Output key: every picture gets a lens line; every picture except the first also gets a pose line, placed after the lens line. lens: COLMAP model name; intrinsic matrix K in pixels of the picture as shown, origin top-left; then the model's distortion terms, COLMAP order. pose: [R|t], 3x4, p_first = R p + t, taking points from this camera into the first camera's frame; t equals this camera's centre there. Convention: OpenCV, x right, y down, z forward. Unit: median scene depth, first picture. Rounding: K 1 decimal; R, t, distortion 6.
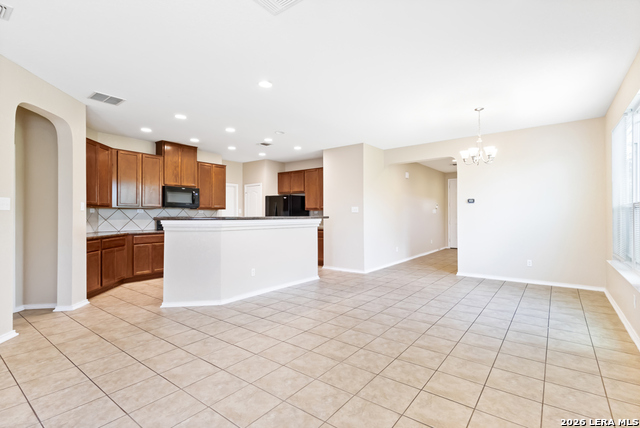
lens RADIAL K [[306.1, 0, 317.8], [0, 306.1, 213.4], [0, 0, 1]] dist [0.031009, 0.000180]
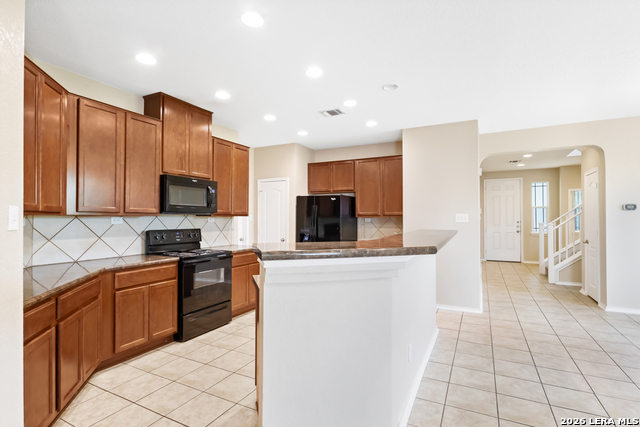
lens RADIAL K [[311.1, 0, 323.3], [0, 311.1, 214.6], [0, 0, 1]] dist [-0.001885, -0.000506]
pose [[0.979883, 0.005245, 0.199502, -0.308600], [-0.004559, 0.999982, -0.003895, -0.016269], [-0.199519, 0.002908, 0.979890, 0.375959]]
